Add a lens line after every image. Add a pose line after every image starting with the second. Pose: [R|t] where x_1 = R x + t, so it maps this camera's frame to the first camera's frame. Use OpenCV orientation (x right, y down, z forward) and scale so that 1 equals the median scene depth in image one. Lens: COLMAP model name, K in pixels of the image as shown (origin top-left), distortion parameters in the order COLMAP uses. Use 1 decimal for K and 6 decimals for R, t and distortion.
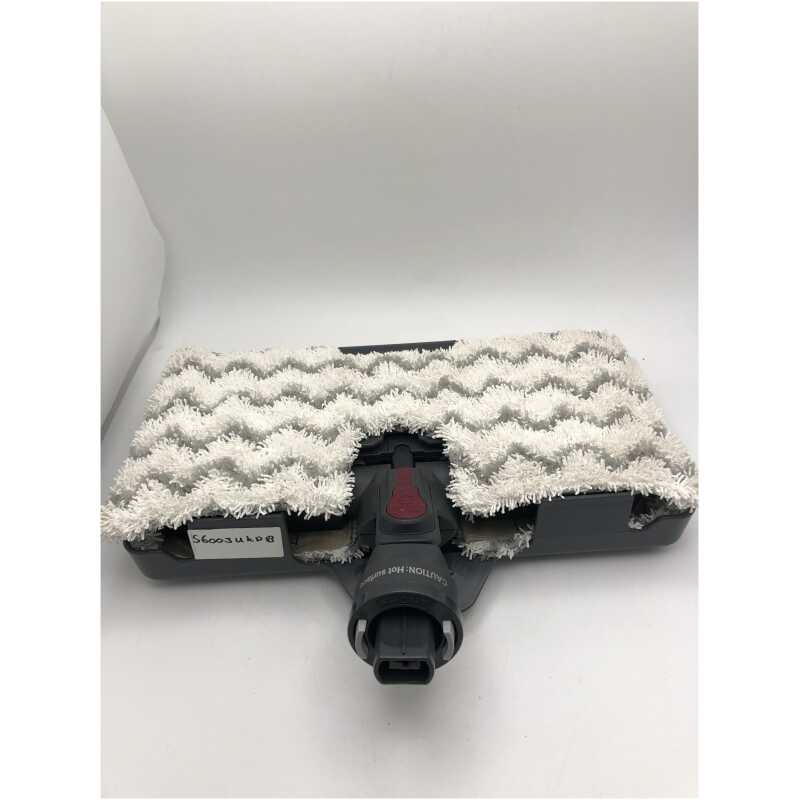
lens RADIAL K [[648.4, 0, 401.2], [0, 648.4, 397.8], [0, 0, 1]] dist [0.084860, -0.004163]
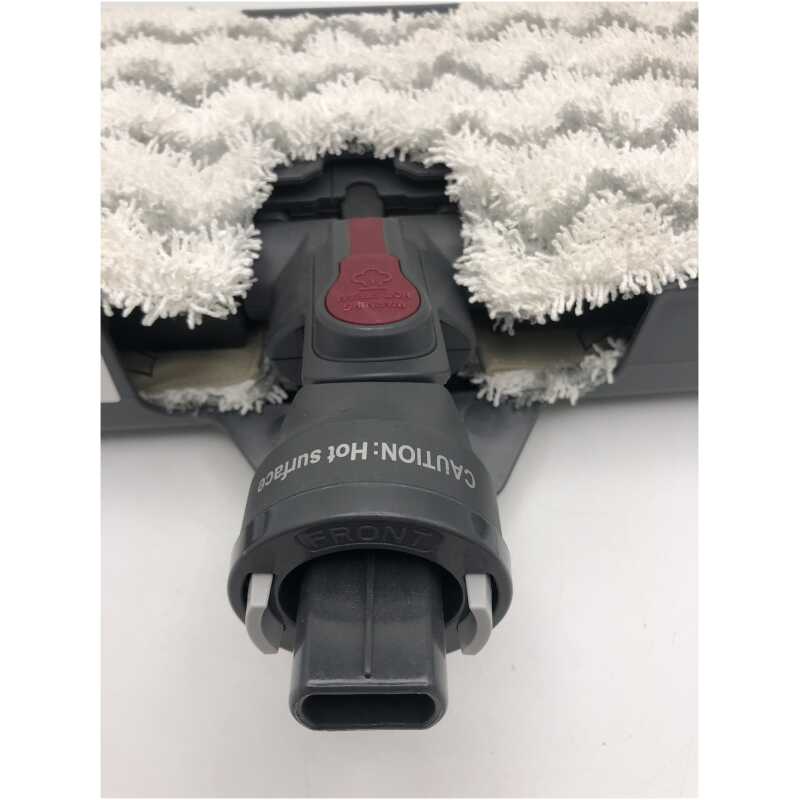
lens RADIAL K [[858.8, 0, 400.2], [0, 858.8, 399.6], [0, 0, 1]] dist [0.000662, 0.000000]
pose [[0.998834, -0.000414, 0.048279, -0.000795], [-0.012073, 0.966057, 0.258047, 0.070158], [-0.046747, -0.258329, 0.964925, 0.353138]]
